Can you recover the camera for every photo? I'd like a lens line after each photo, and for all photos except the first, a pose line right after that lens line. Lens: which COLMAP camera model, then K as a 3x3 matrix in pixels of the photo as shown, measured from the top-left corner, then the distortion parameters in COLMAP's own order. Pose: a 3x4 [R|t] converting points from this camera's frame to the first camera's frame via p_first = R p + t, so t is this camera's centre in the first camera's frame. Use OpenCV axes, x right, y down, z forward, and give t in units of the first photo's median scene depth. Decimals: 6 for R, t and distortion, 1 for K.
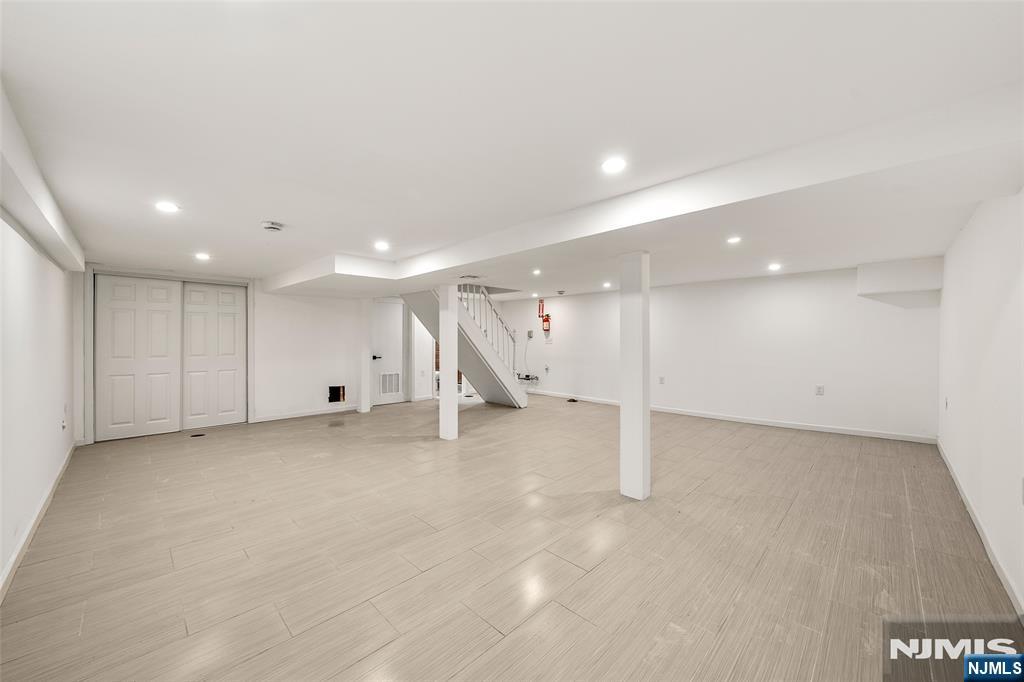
lens RADIAL K [[377.1, 0, 510.1], [0, 377.1, 340.8], [0, 0, 1]] dist [-0.003623, -0.000088]
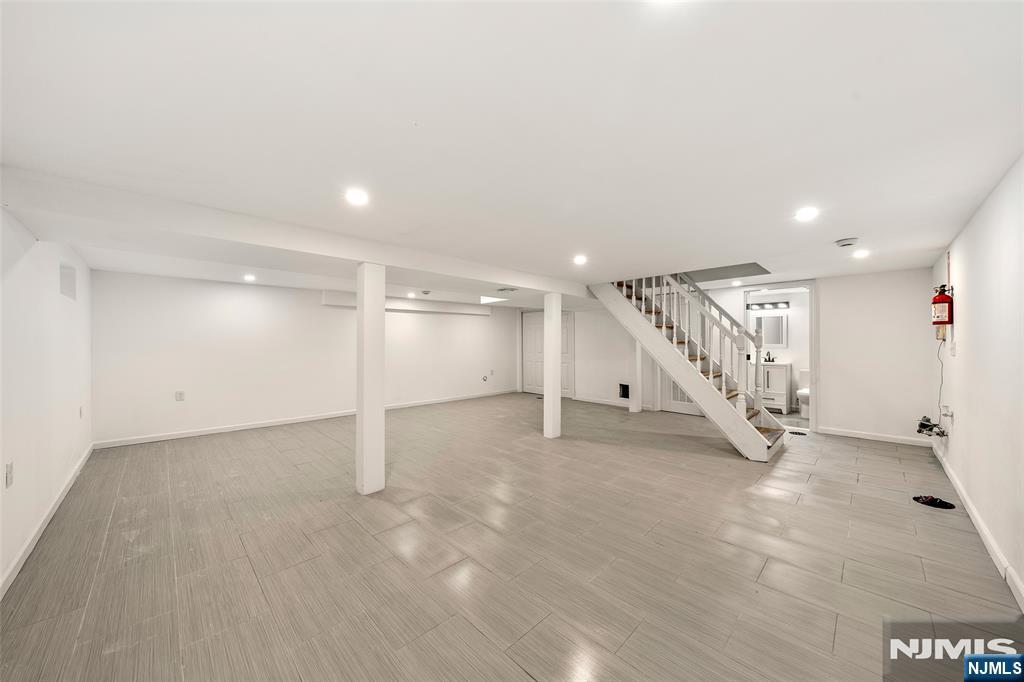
lens RADIAL K [[356.5, 0, 510.0], [0, 356.5, 339.8], [0, 0, 1]] dist [-0.003389, -0.000101]
pose [[-0.006705, -0.006301, -0.999958, 0.944926], [-0.004868, 0.999969, -0.006269, -0.010365], [0.999966, 0.004825, -0.006735, 0.984550]]
